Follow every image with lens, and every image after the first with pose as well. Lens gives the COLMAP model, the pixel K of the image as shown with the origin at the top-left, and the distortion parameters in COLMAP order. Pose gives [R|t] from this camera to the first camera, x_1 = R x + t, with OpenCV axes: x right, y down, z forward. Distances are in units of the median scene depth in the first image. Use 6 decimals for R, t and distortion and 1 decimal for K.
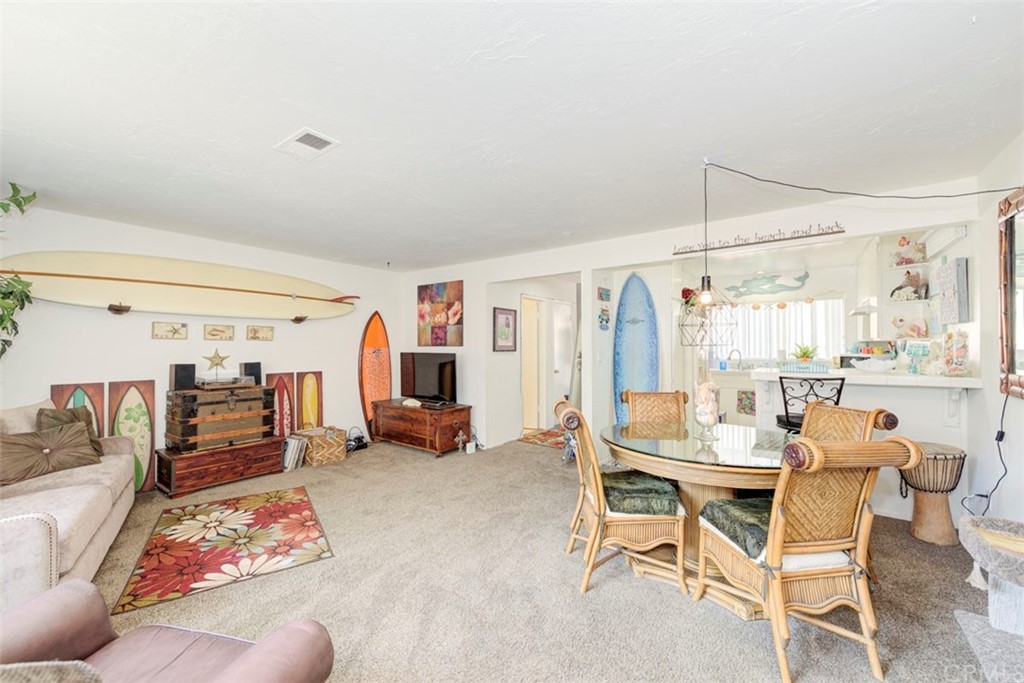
lens RADIAL K [[397.8, 0, 512.0], [0, 397.8, 341.5], [0, 0, 1]] dist [0.002190, 0.000270]
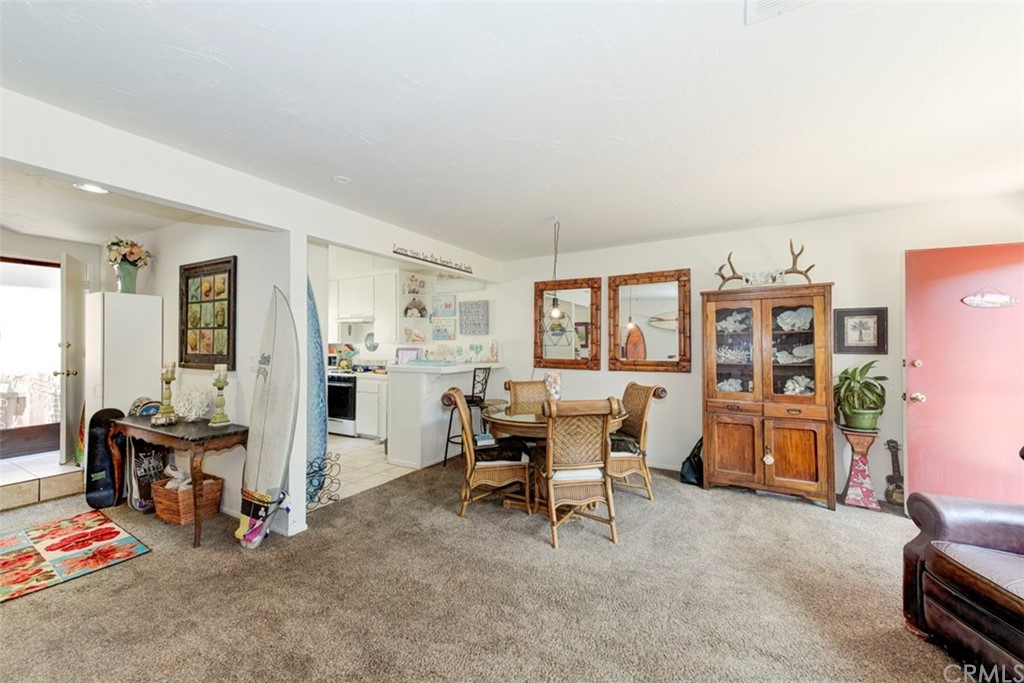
lens RADIAL K [[397.8, 0, 512.0], [0, 397.8, 341.5], [0, 0, 1]] dist [0.002190, 0.000270]
pose [[-0.120023, 0.013739, 0.992676, -0.382971], [-0.004922, 0.999884, -0.014434, 0.007423], [-0.992759, -0.006618, -0.119942, 0.540612]]
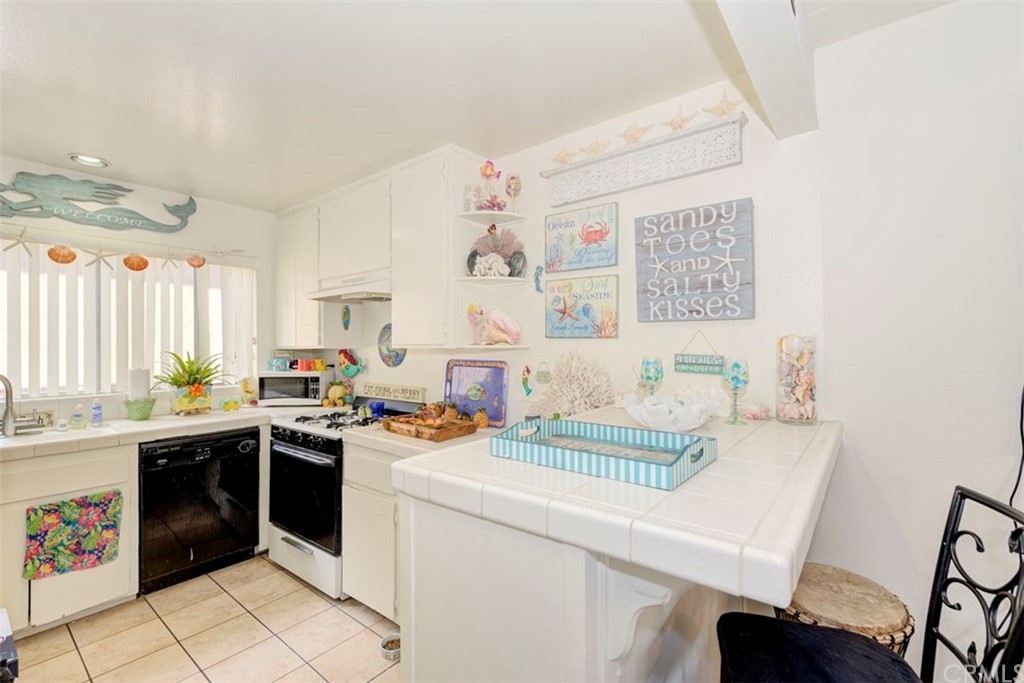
lens RADIAL K [[452.6, 0, 507.3], [0, 452.6, 342.7], [0, 0, 1]] dist [0.000751, 0.000118]
pose [[0.046230, 0.007615, 0.998902, 0.241372], [-0.000792, 0.999971, -0.007587, -0.003768], [-0.998931, -0.000441, 0.046234, 0.635432]]
